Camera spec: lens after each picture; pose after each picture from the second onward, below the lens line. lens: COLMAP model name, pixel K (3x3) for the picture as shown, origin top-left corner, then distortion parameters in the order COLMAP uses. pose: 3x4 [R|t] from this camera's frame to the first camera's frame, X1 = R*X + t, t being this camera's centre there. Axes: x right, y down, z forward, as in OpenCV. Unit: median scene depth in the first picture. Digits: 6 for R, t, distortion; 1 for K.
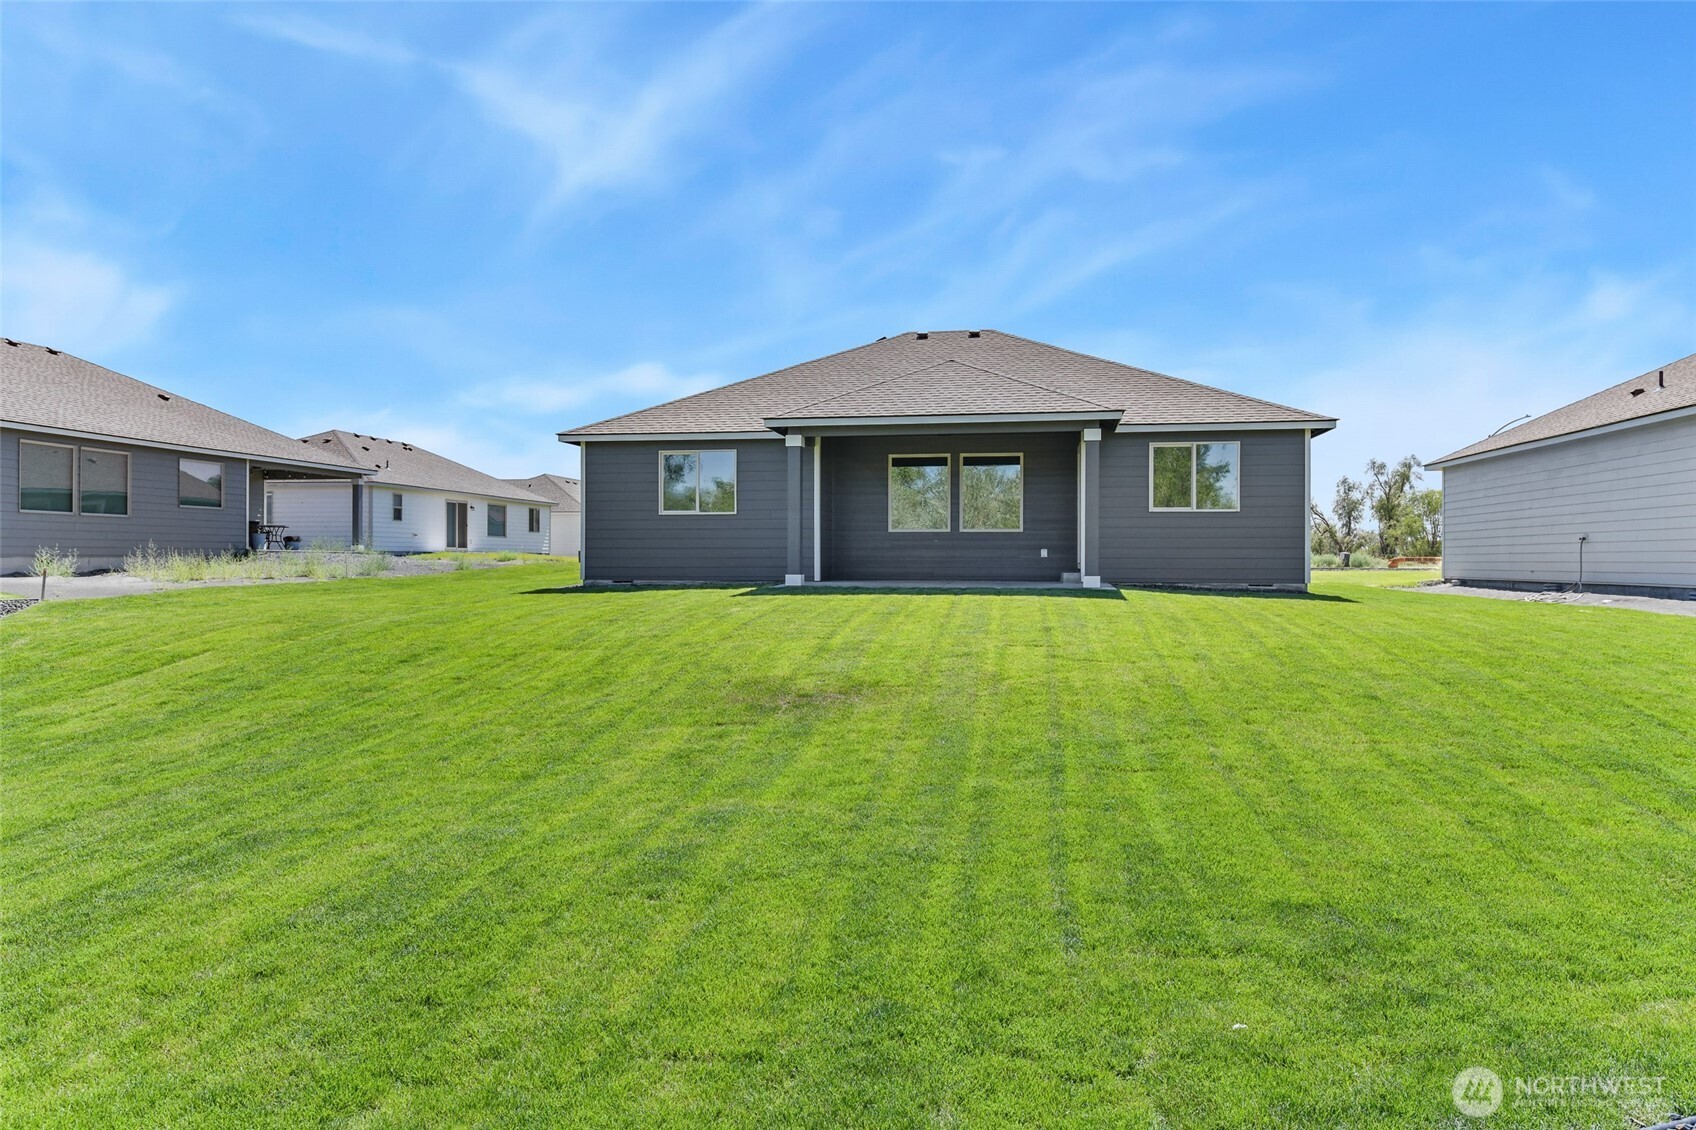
lens RADIAL K [[1153.1, 0, 936.3], [0, 1153.1, 554.6], [0, 0, 1]] dist [-0.002547, -0.002532]
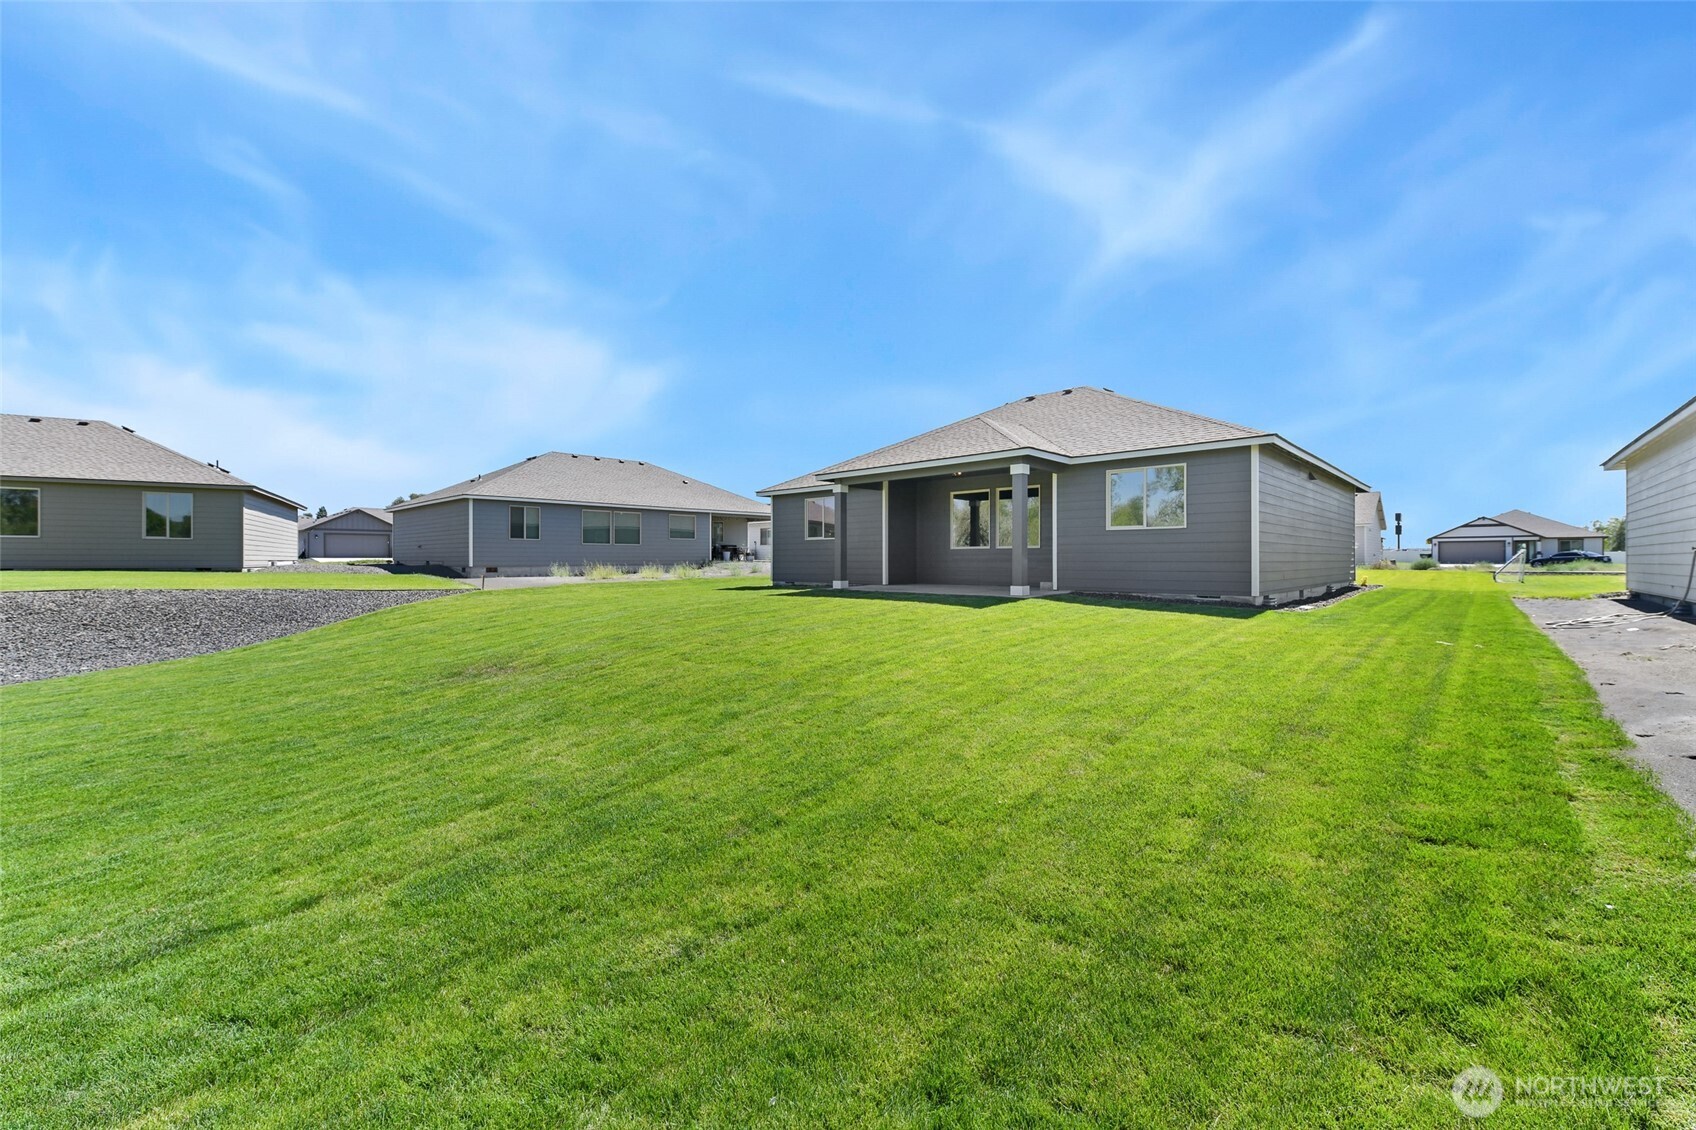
lens RADIAL K [[741.1, 0, 872.9], [0, 741.1, 542.9], [0, 0, 1]] dist [-0.001658, -0.000040]
pose [[0.999628, -0.008491, 0.025902, -0.532171], [0.008667, 0.999940, -0.006704, -0.087097], [-0.025843, 0.006926, 0.999642, 0.415177]]
